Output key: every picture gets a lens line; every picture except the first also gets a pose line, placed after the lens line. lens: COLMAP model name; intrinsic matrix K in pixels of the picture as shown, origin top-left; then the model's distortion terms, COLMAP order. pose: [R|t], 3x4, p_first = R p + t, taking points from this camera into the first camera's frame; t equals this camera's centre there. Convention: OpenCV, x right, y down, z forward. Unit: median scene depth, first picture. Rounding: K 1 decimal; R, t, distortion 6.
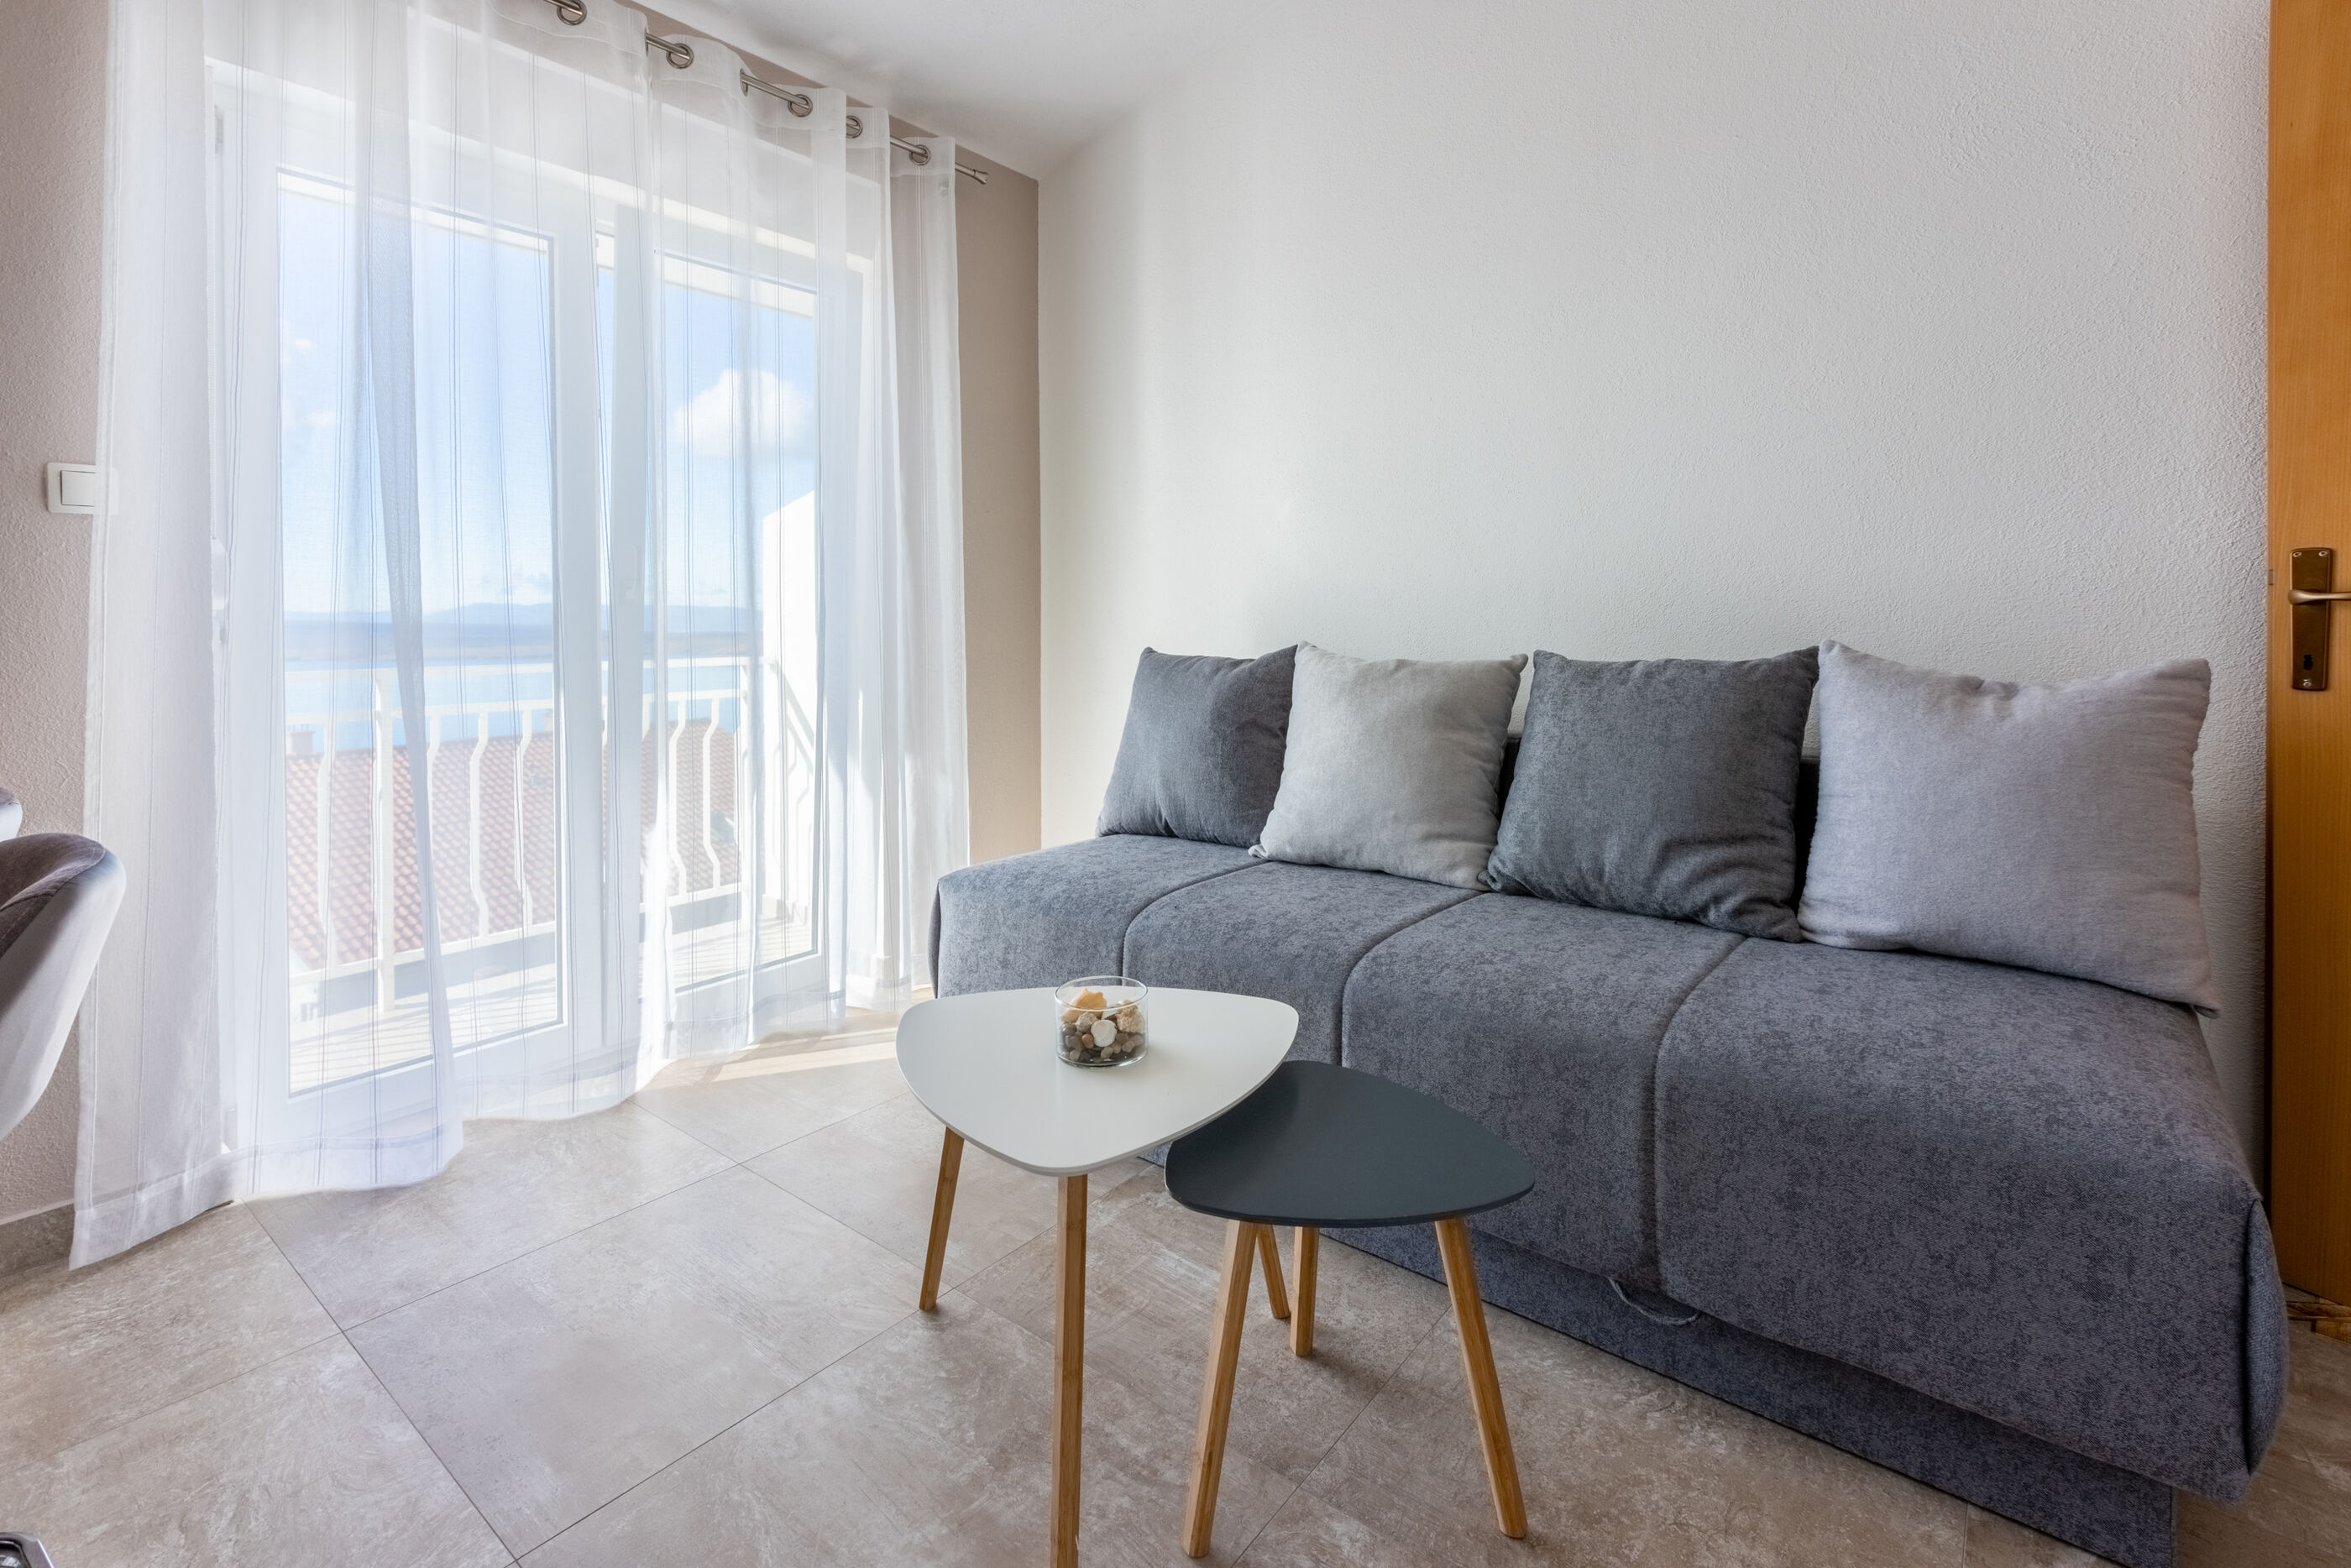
lens RADIAL K [[1078.3, 0, 1160.8], [0, 1078.3, 631.9], [0, 0, 1]] dist [0.000758, -0.000988]
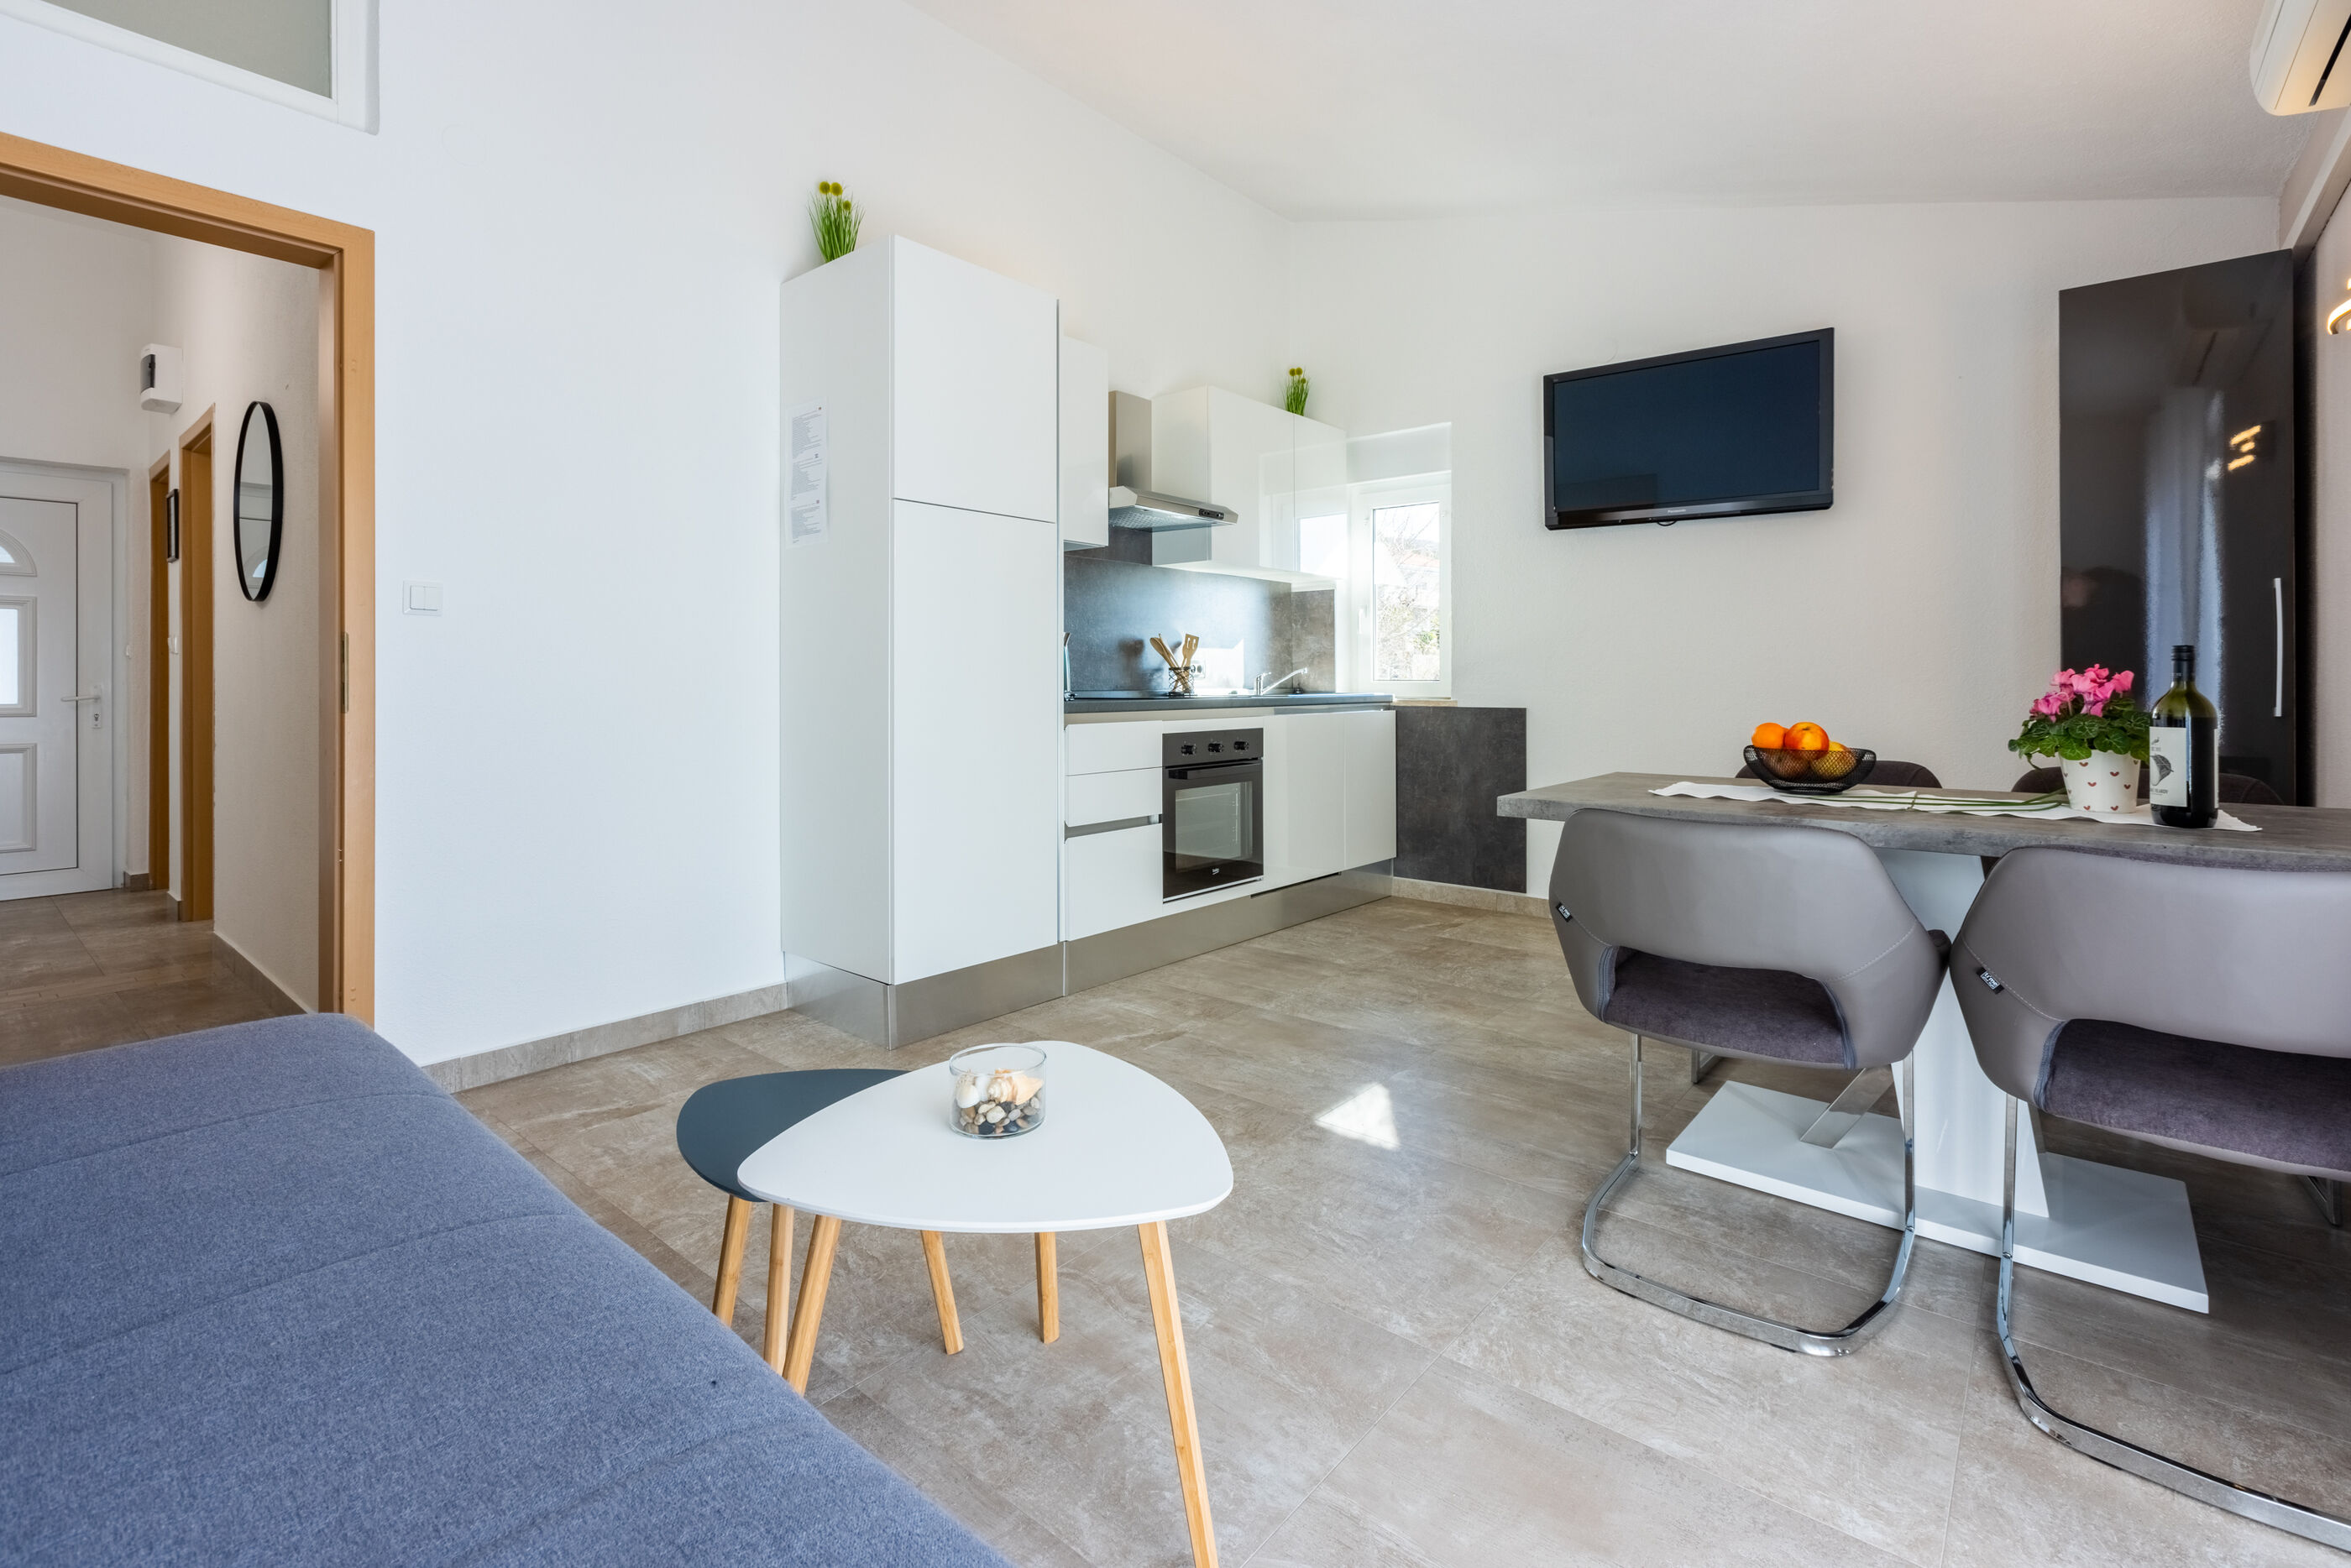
lens RADIAL K [[1078.3, 0, 1173.3], [0, 1078.3, 676.9], [0, 0, 1]] dist [0.000758, -0.000988]
pose [[-0.999740, 0.005292, 0.022164, -0.200187], [0.005510, 0.999937, 0.009763, -0.020565], [-0.022111, 0.009883, -0.999707, 1.662474]]
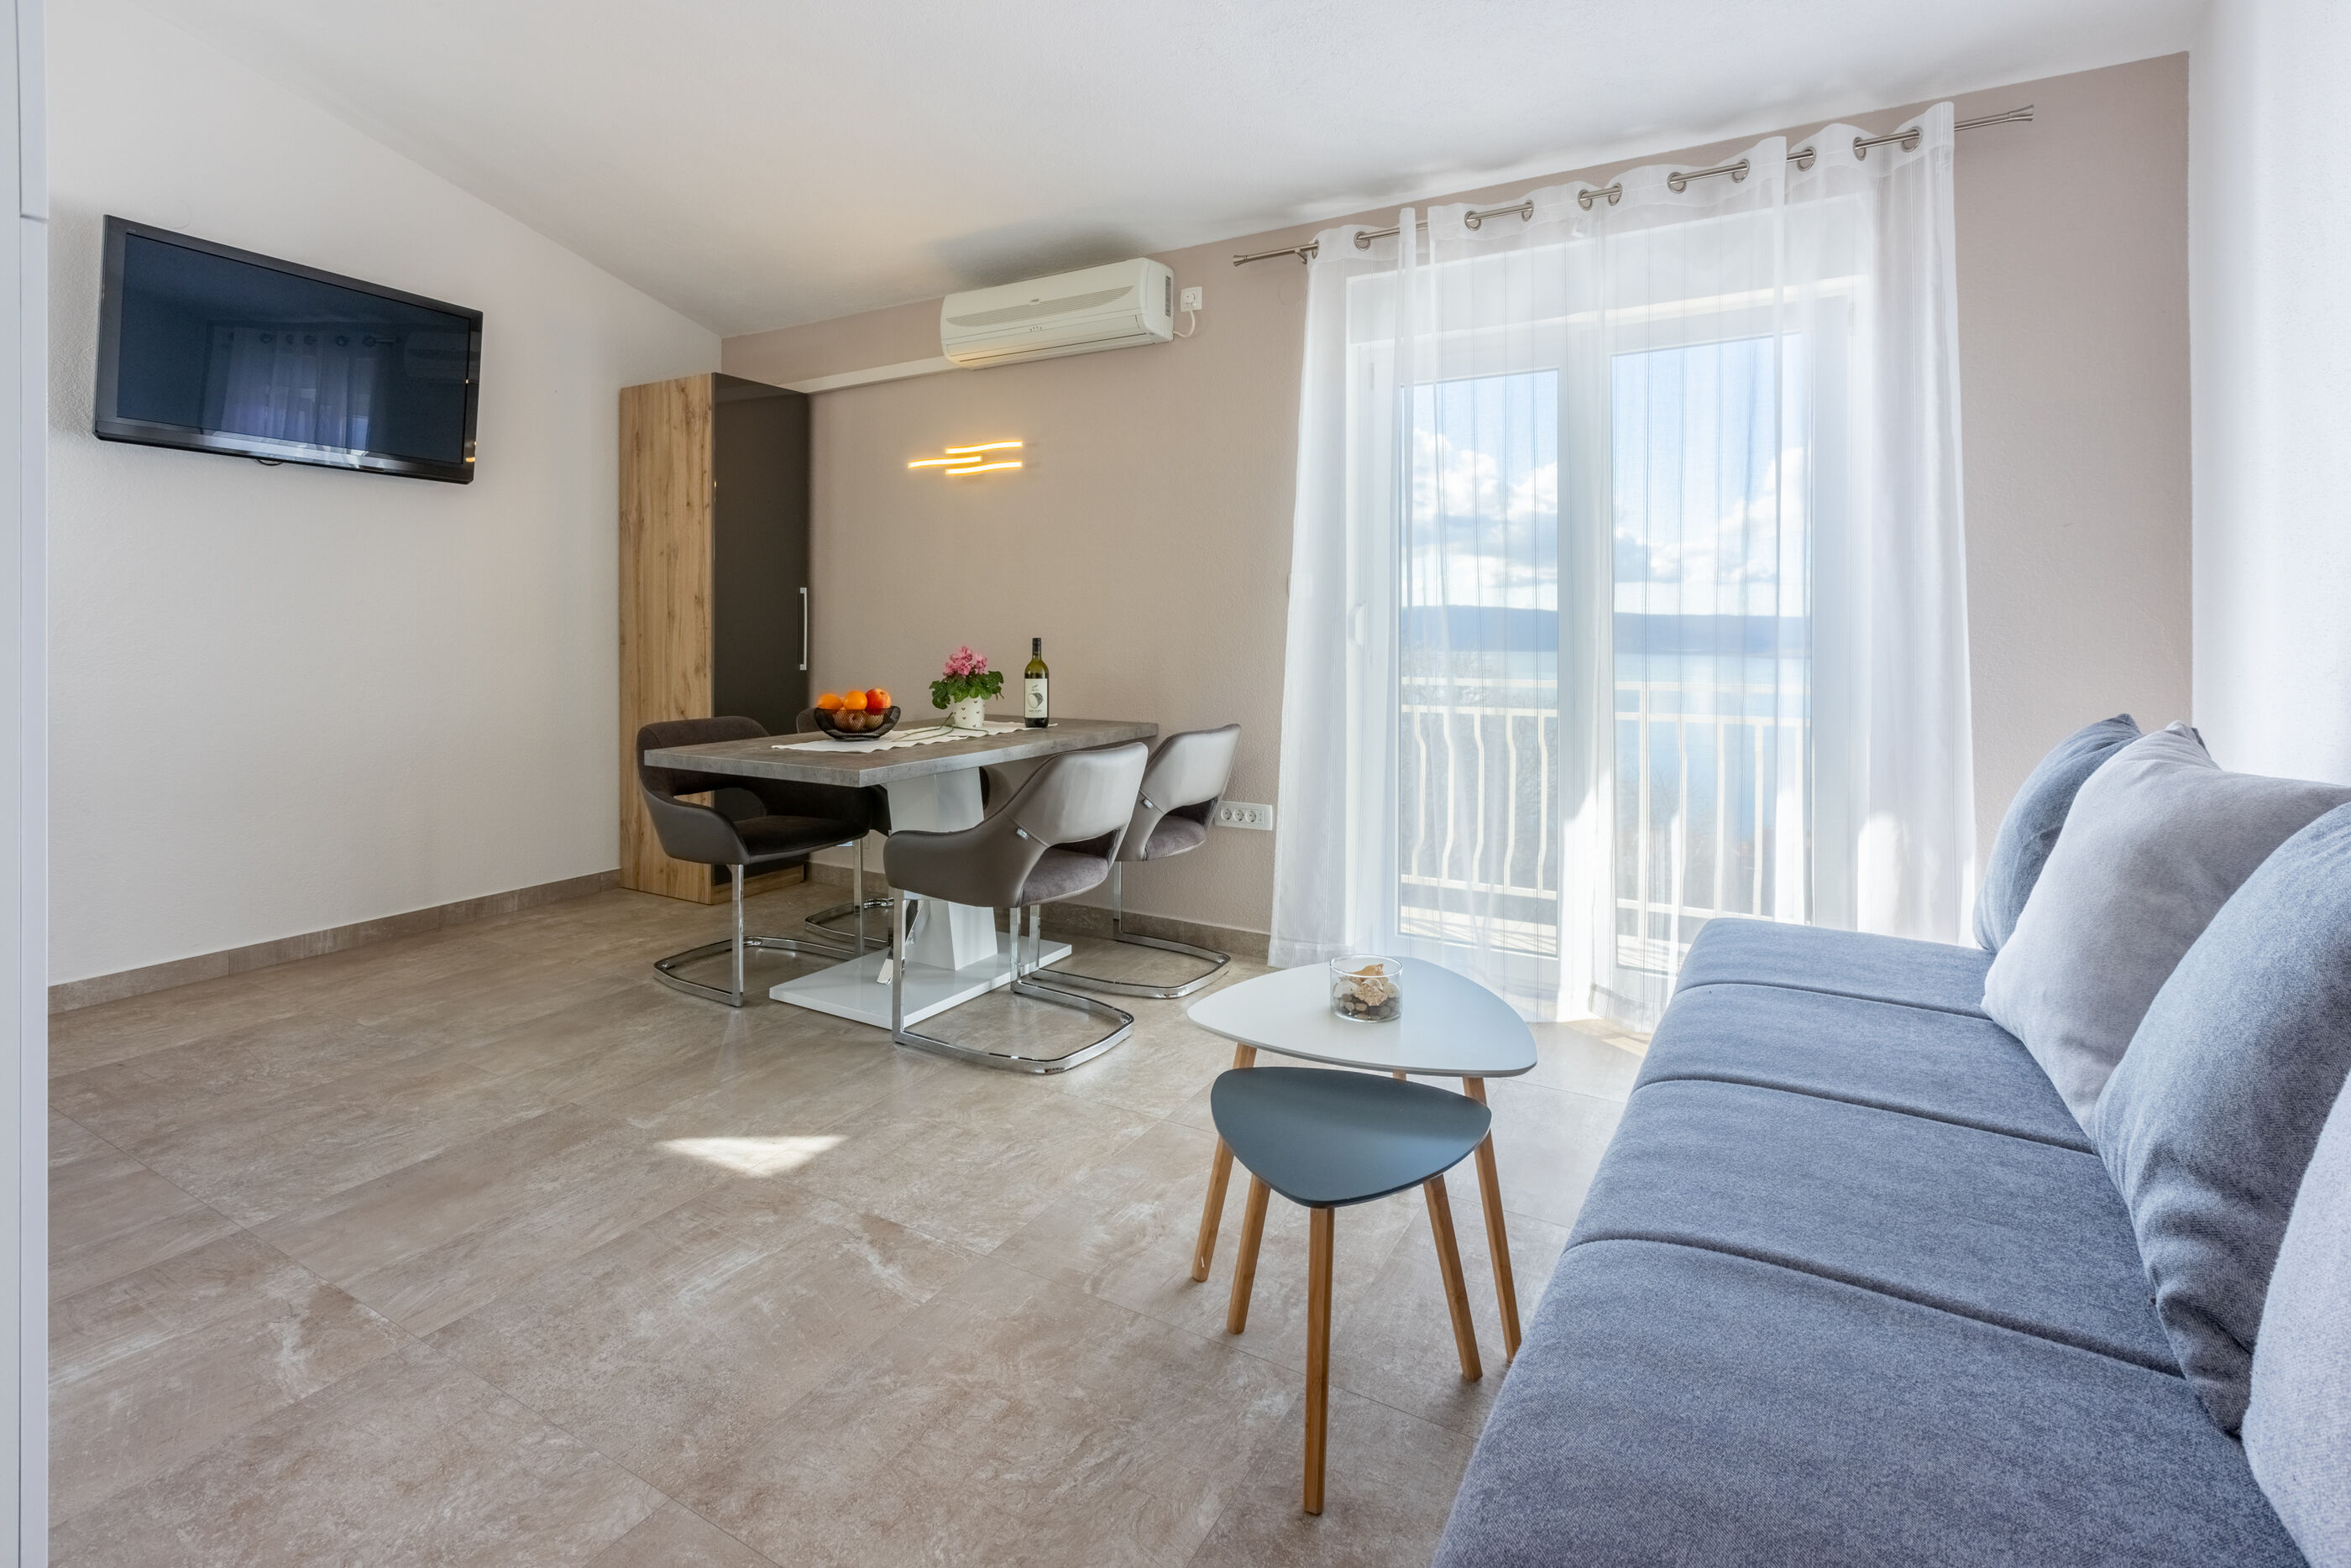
lens RADIAL K [[1078.3, 0, 1169.2], [0, 1078.3, 625.5], [0, 0, 1]] dist [0.000758, -0.000988]
pose [[0.157457, 0.001083, -0.987525, 0.998979], [-0.013859, 0.999903, -0.001113, -0.056147], [0.987429, 0.013861, 0.157457, 0.470242]]
